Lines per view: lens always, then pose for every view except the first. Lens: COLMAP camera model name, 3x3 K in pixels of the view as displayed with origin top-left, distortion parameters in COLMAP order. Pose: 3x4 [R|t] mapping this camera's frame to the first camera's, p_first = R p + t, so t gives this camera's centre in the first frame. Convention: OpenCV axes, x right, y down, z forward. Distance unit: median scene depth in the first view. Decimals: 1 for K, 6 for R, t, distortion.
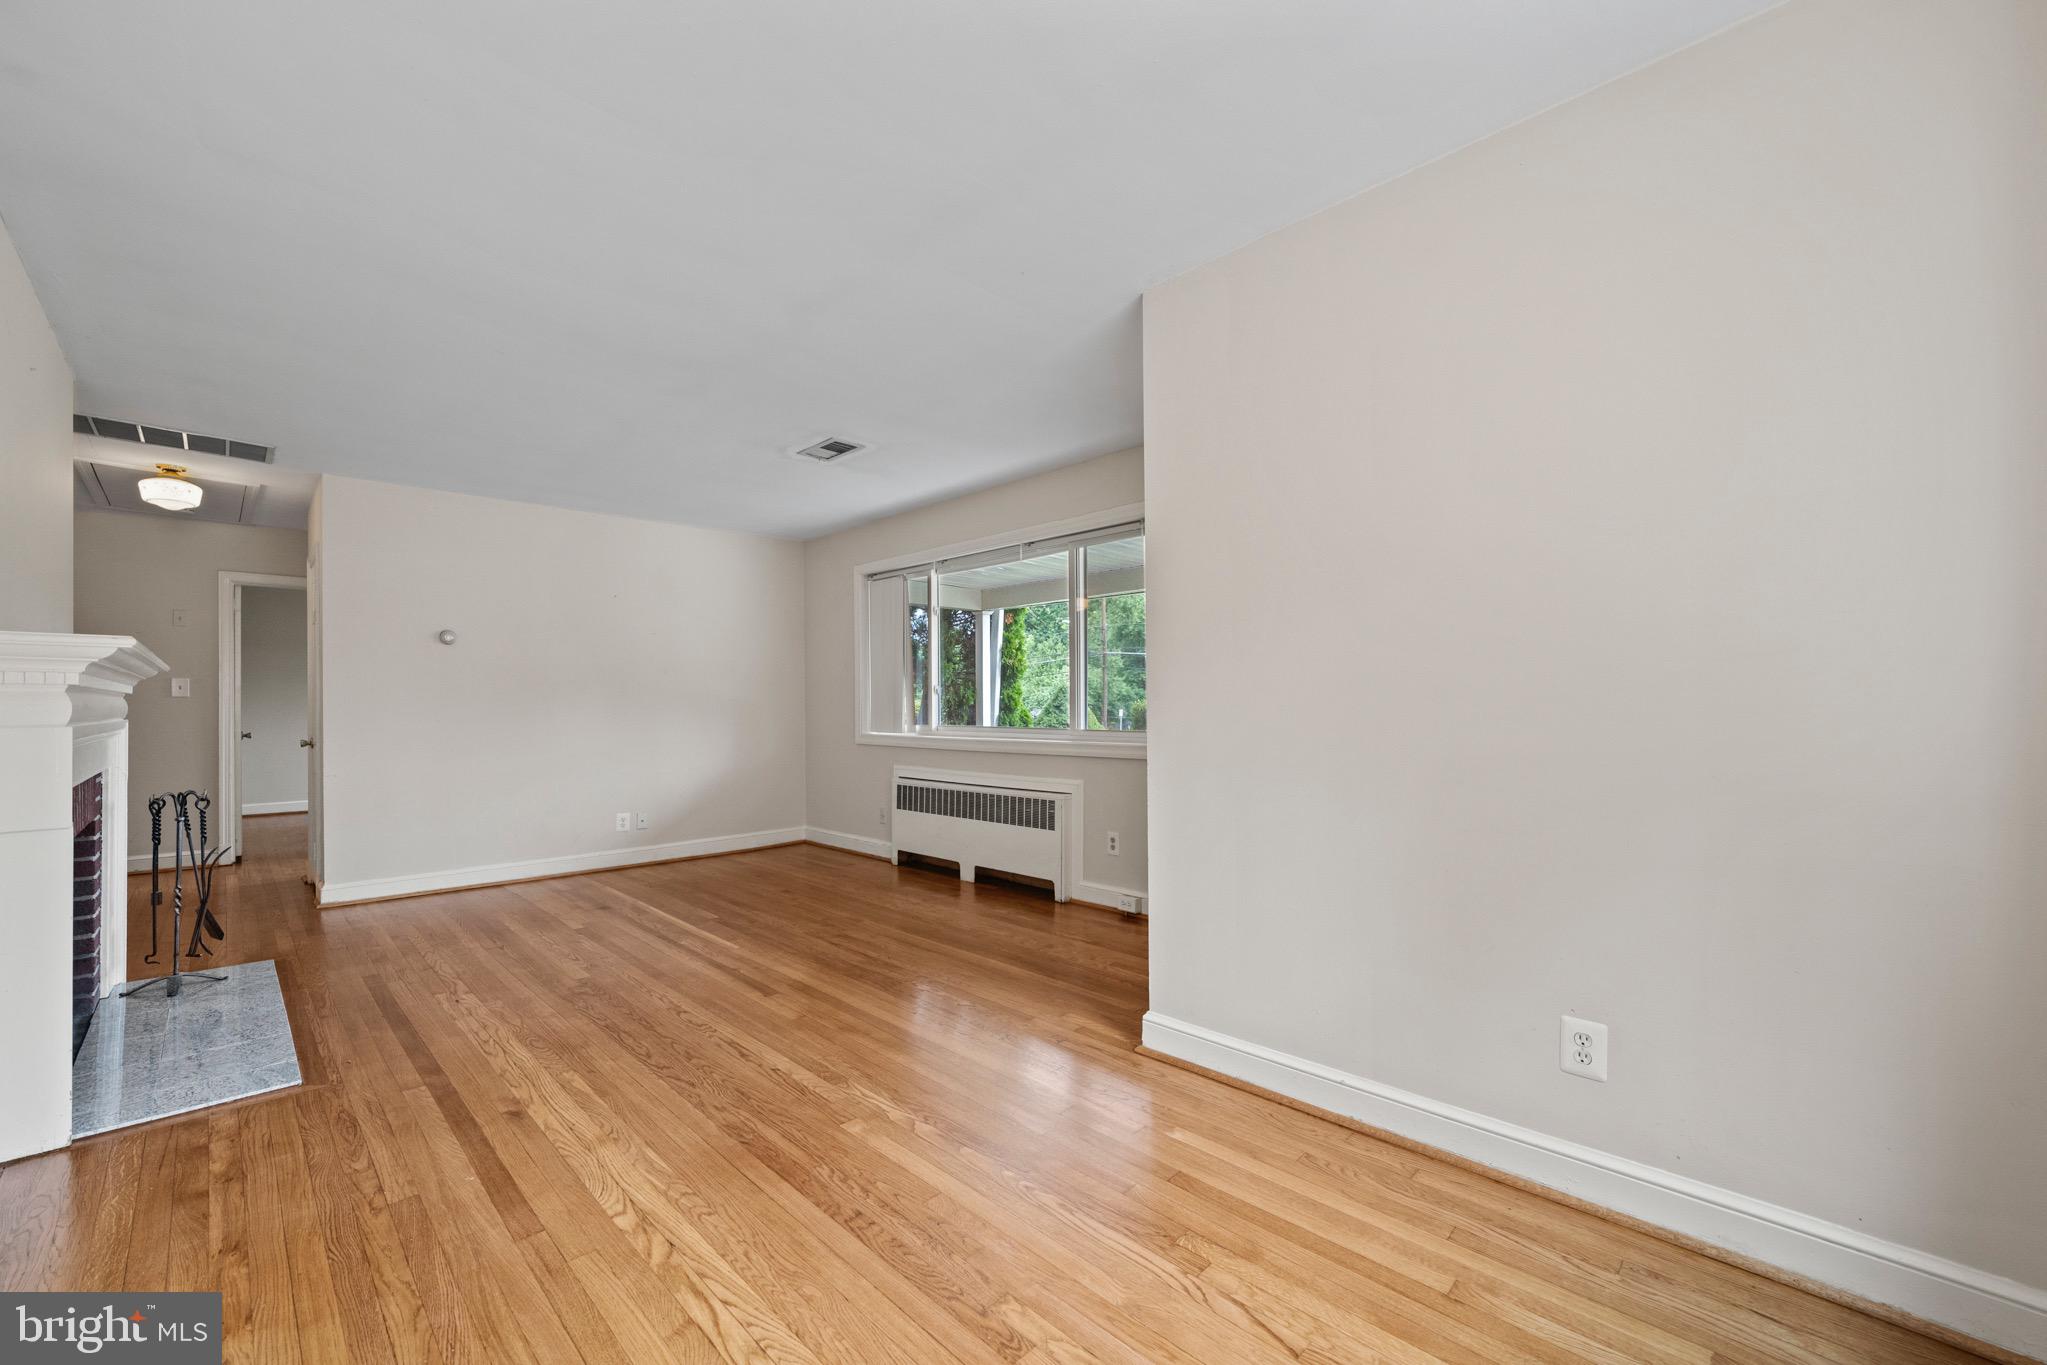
lens RADIAL K [[792.7, 0, 1030.0], [0, 792.7, 697.3], [0, 0, 1]] dist [-0.002002, 0.000189]
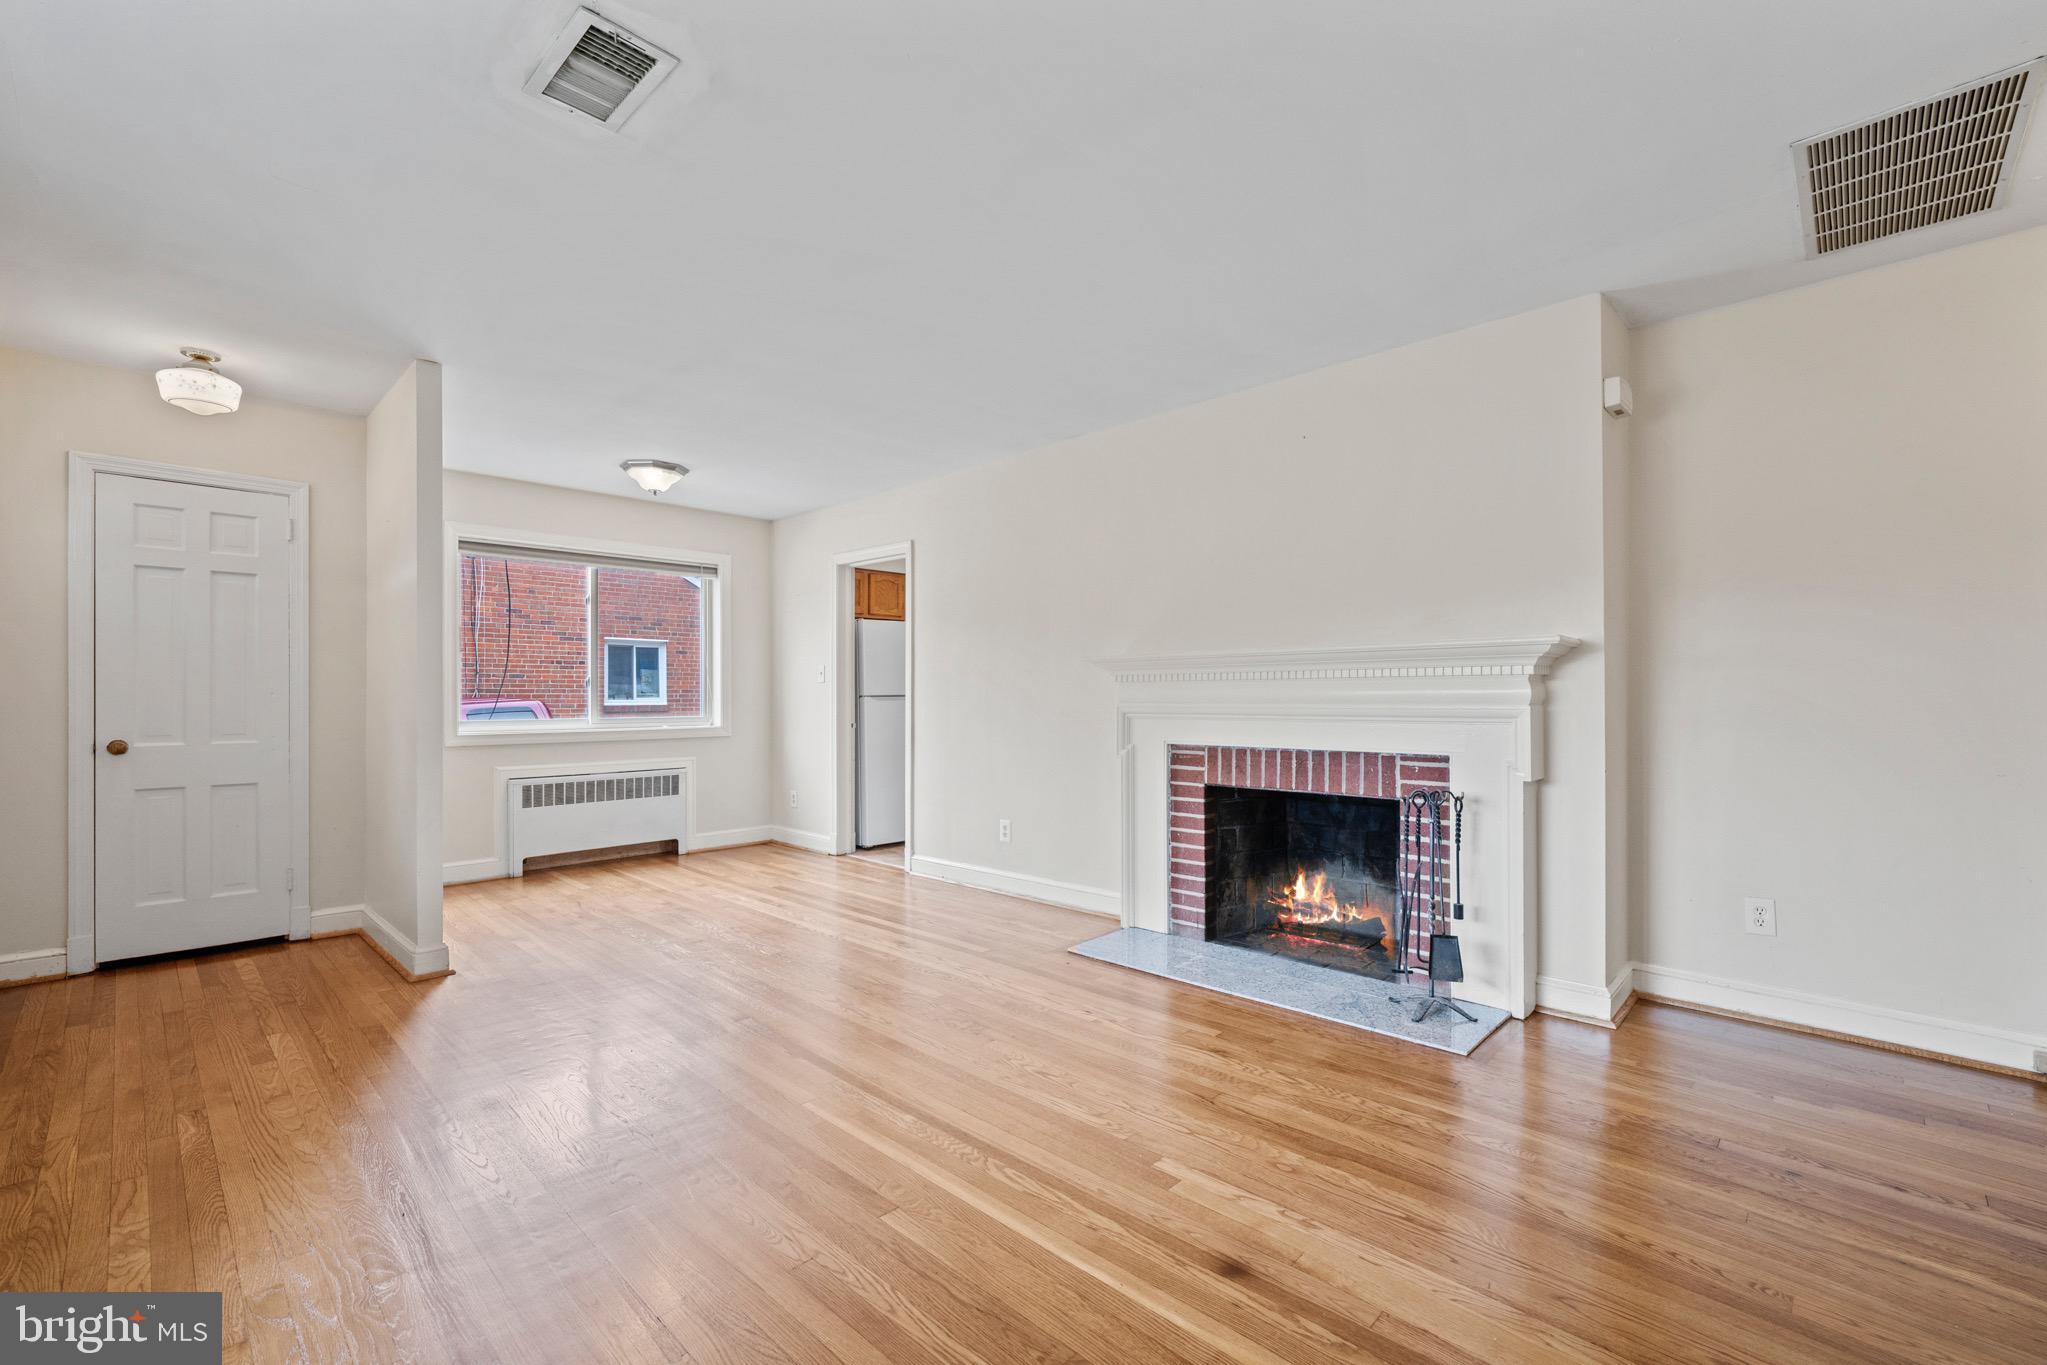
lens RADIAL K [[868.5, 0, 1027.5], [0, 868.5, 695.9], [0, 0, 1]] dist [-0.009107, 0.000092]
pose [[-0.999868, 0.012767, -0.010068, -0.557028], [0.012896, 0.999835, -0.012823, 0.021206], [0.009903, -0.012951, -0.999867, 1.741503]]
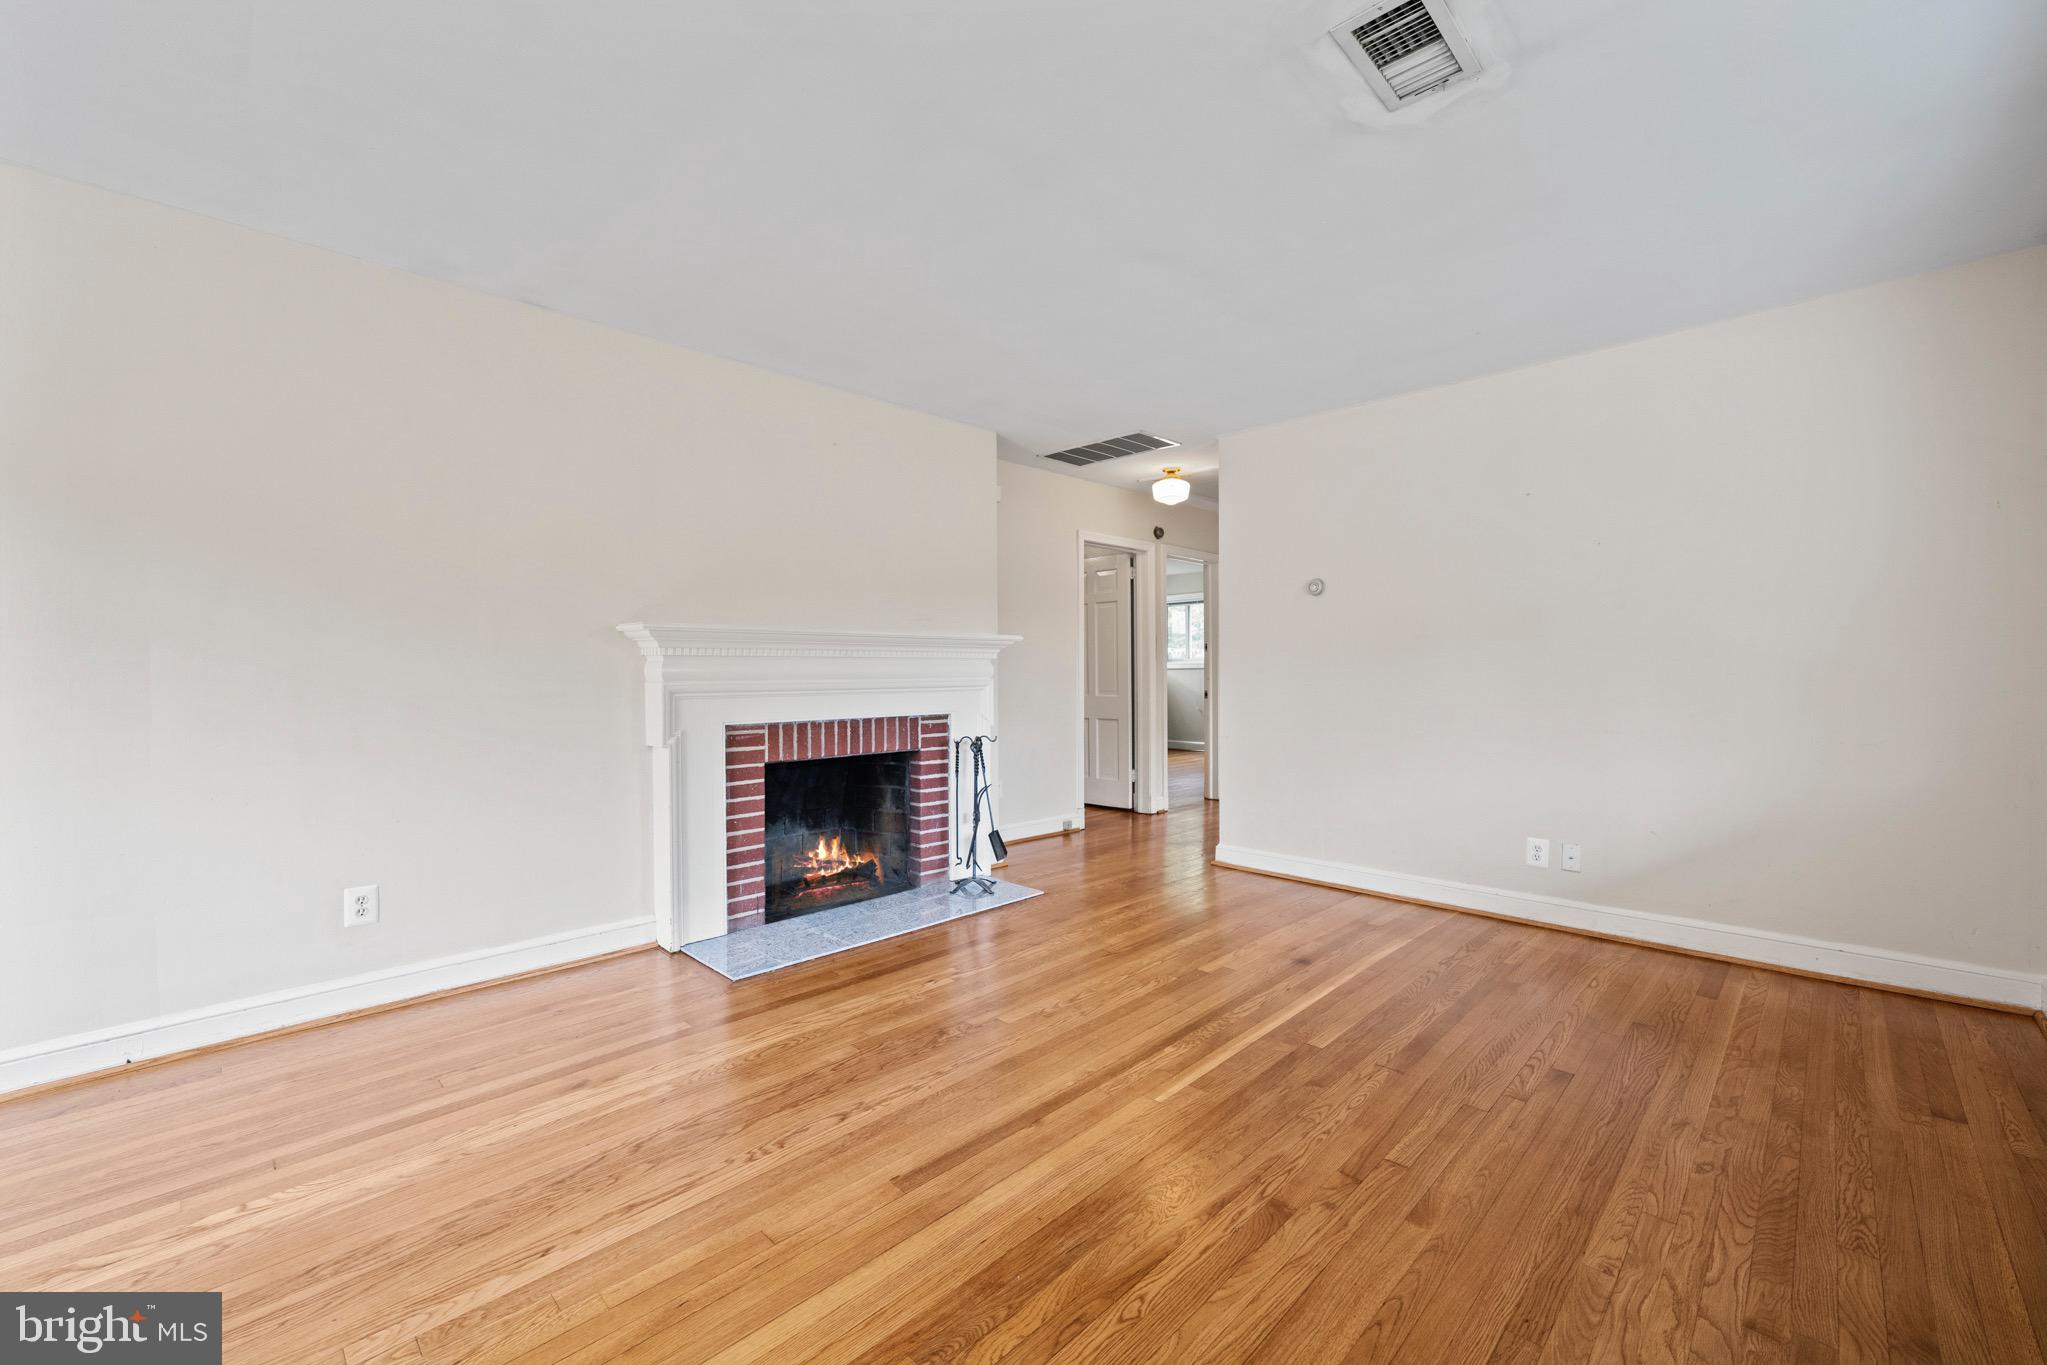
lens RADIAL K [[828.8, 0, 1011.2], [0, 828.8, 680.0], [0, 0, 1]] dist [-0.001559, 0.000162]
pose [[-0.007521, 0.019138, -0.999789, 0.226625], [0.014999, 0.999707, 0.019024, 0.004714], [0.999859, -0.014853, -0.007806, 0.954219]]
